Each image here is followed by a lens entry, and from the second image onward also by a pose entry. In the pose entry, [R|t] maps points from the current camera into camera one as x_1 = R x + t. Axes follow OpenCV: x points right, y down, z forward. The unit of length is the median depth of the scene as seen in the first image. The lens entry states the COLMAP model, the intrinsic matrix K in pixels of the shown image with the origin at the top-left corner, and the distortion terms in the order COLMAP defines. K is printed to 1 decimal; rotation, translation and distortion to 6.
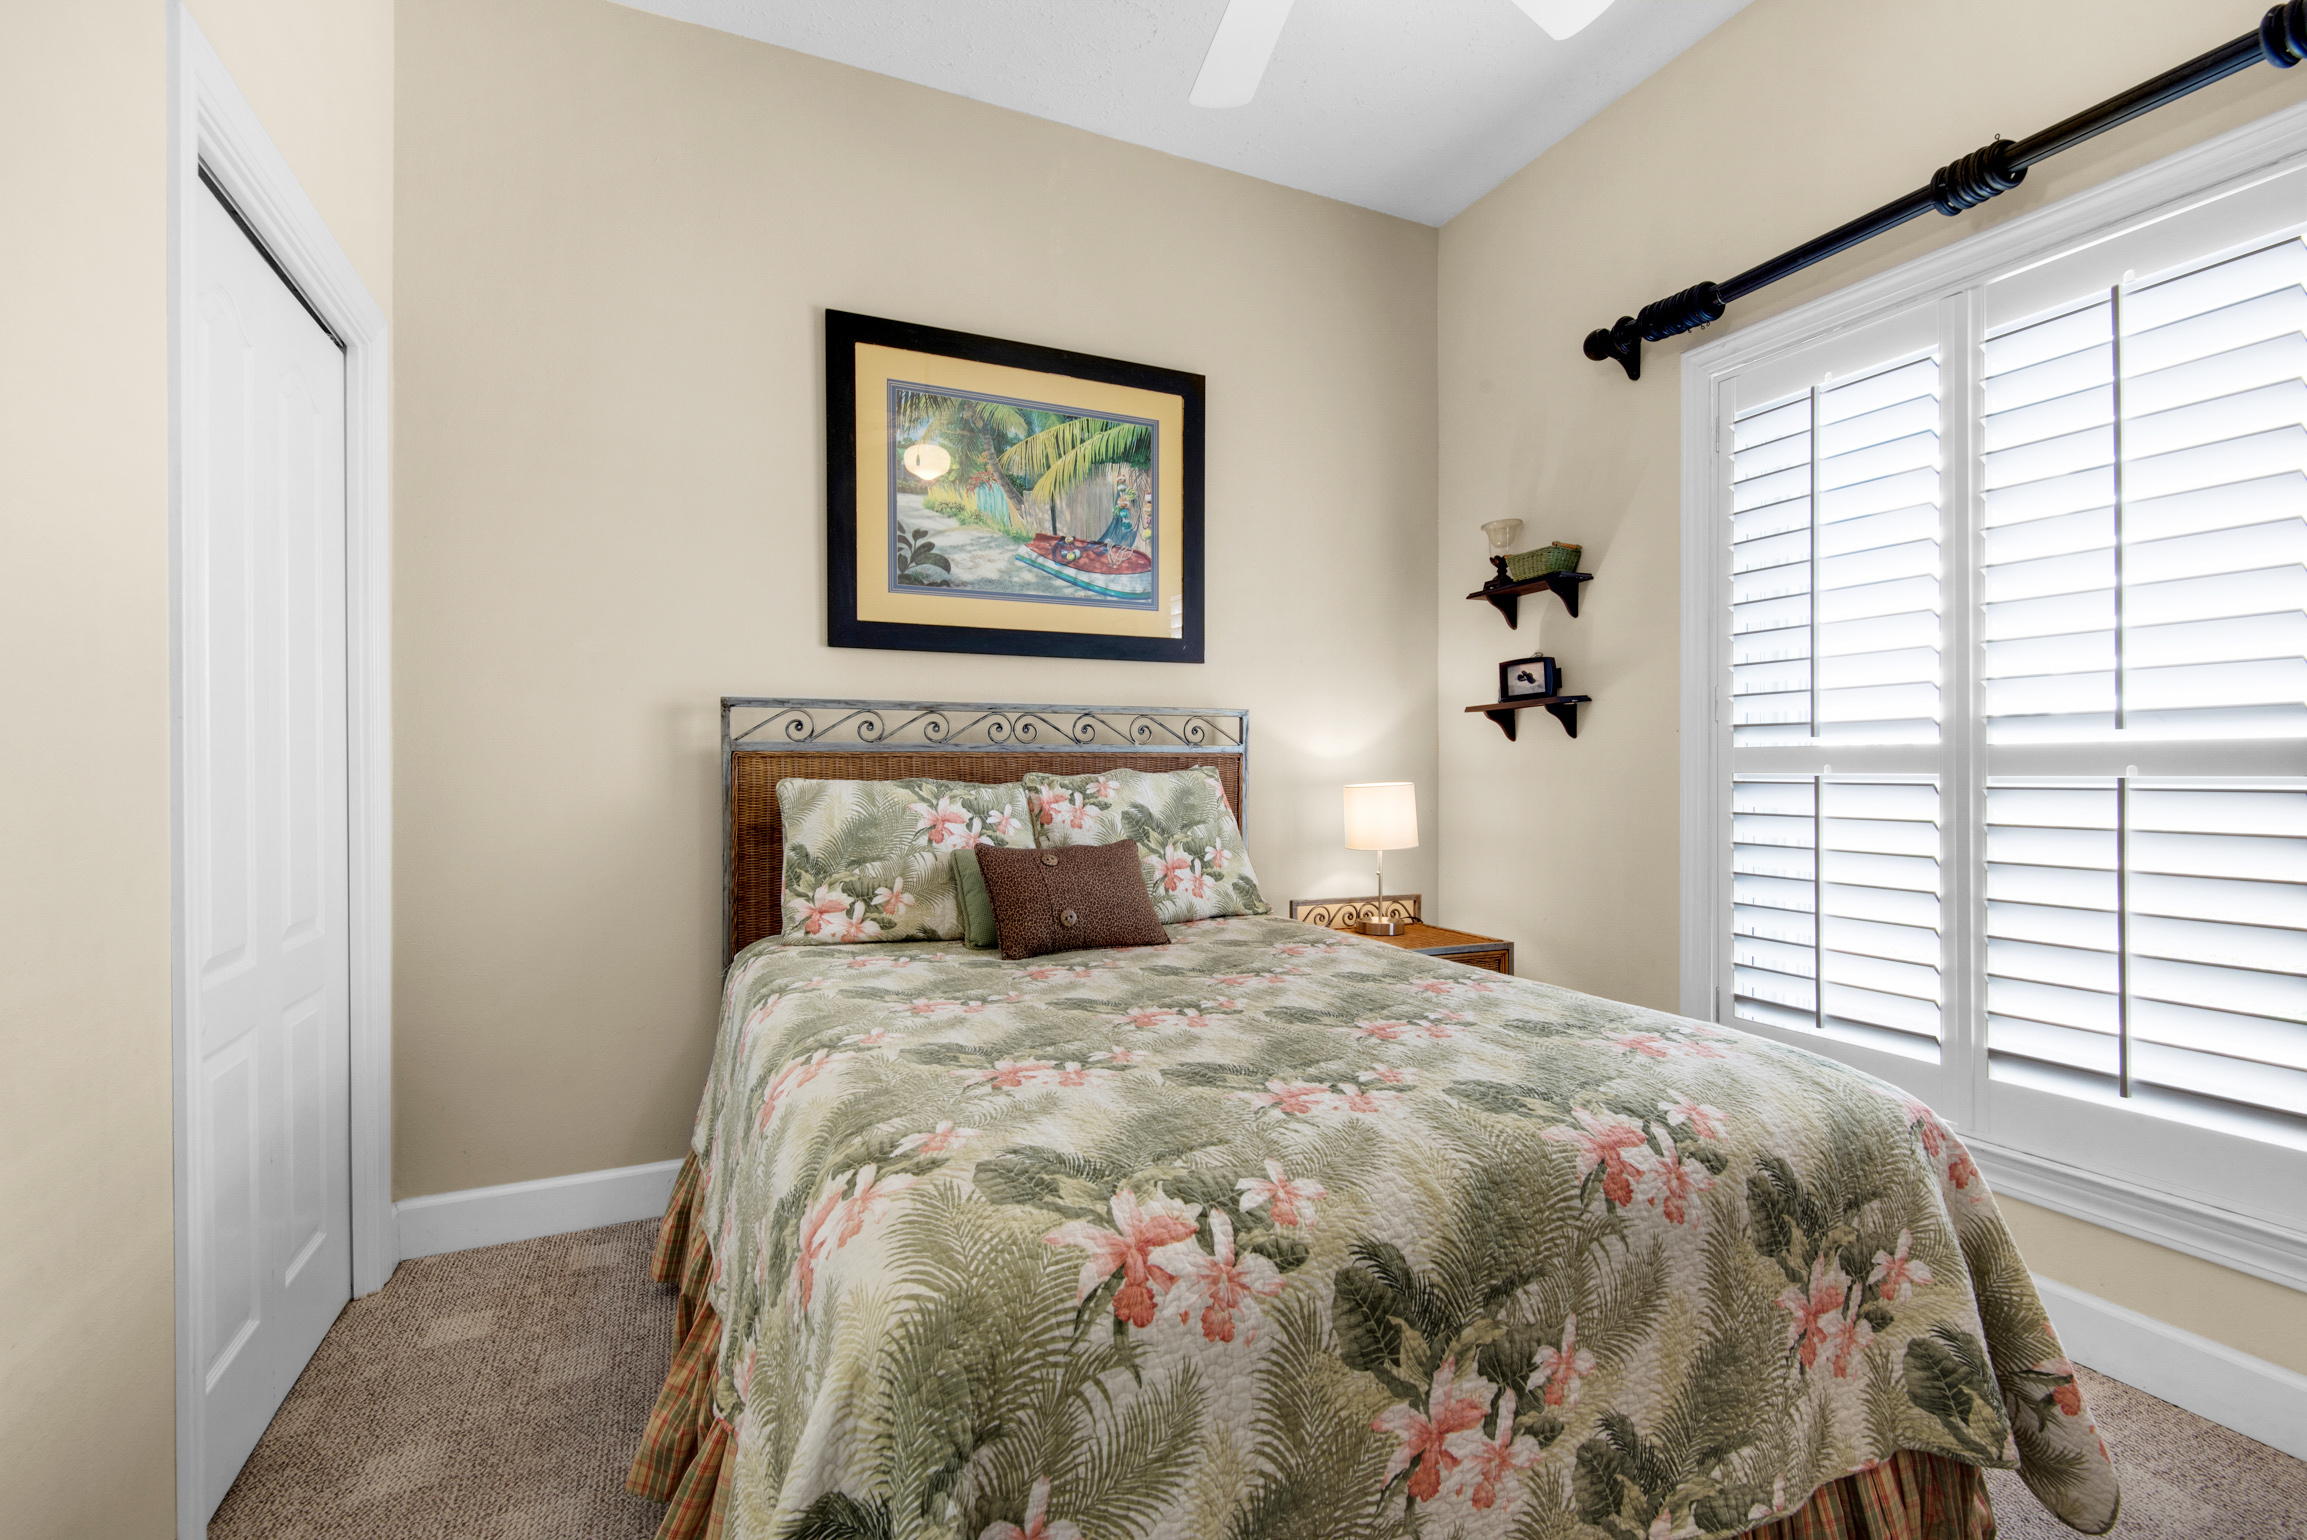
lens RADIAL K [[1053.1, 0, 1161.0], [0, 1053.1, 768.9], [0, 0, 1]] dist [0.020877, -0.006052]
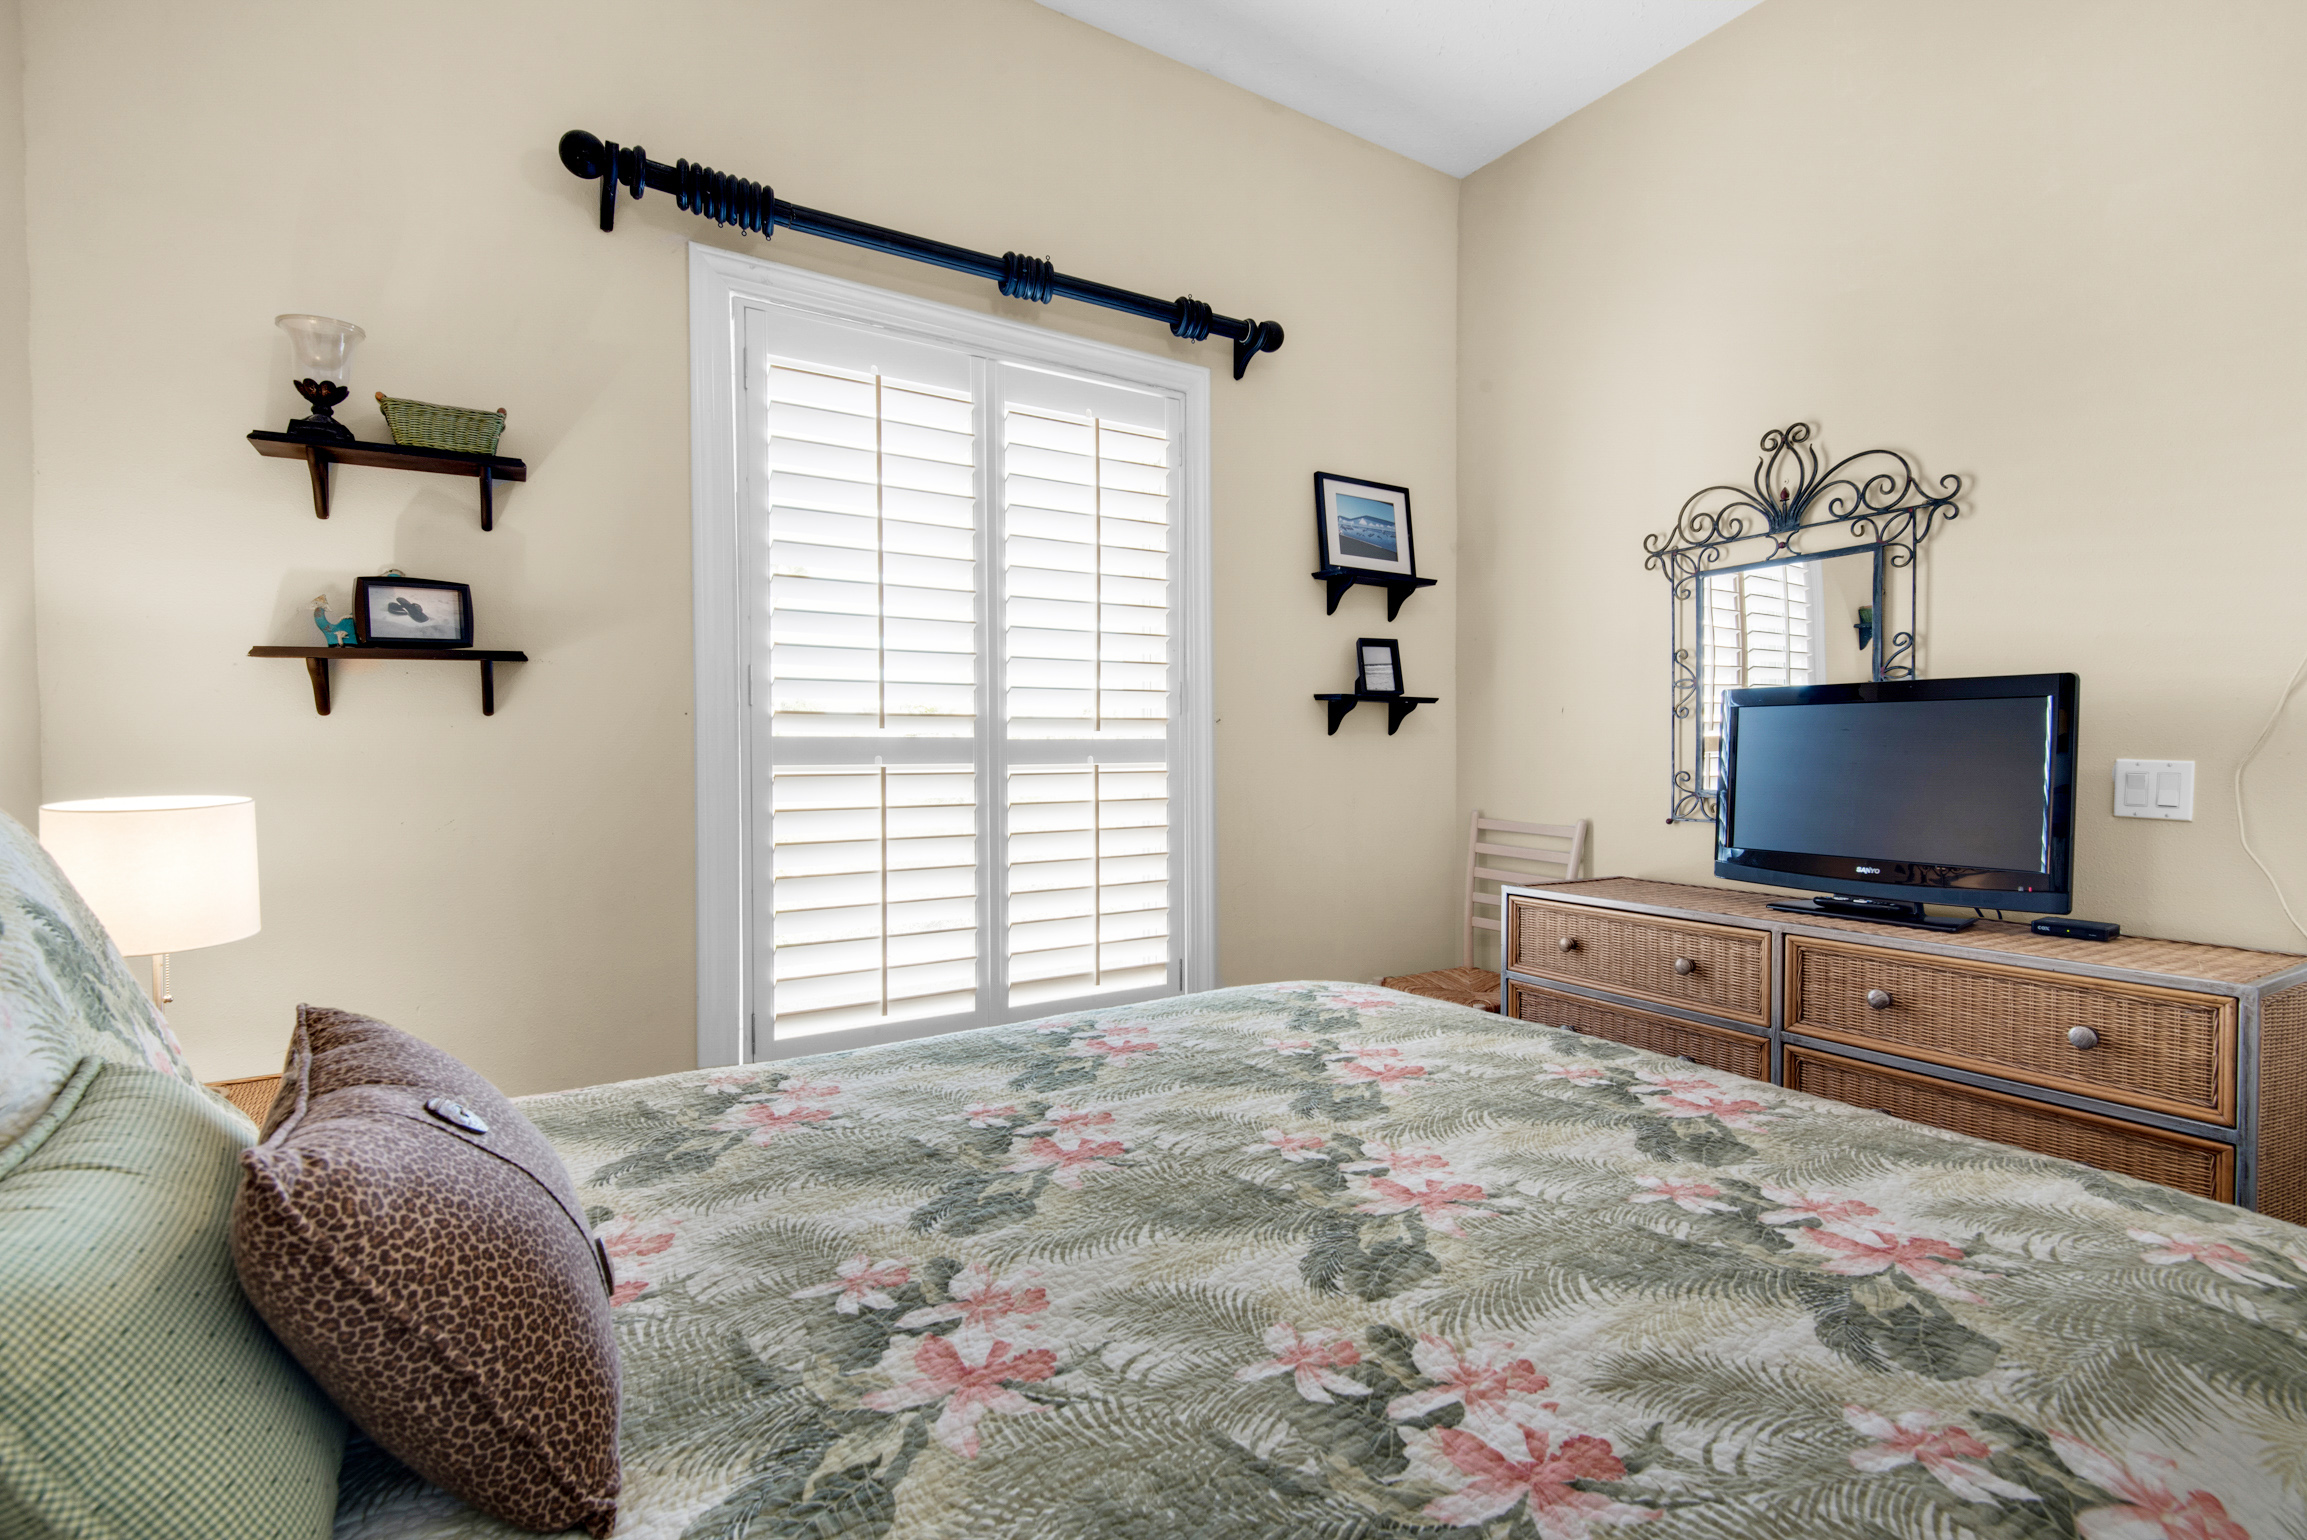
lens RADIAL K [[1053.1, 0, 1164.1], [0, 1053.1, 767.7], [0, 0, 1]] dist [0.020877, -0.006052]
pose [[-0.128870, -0.016948, 0.991517, -0.450661], [0.001618, 0.999849, 0.017301, -0.010144], [-0.991660, 0.003834, -0.128823, 0.952405]]
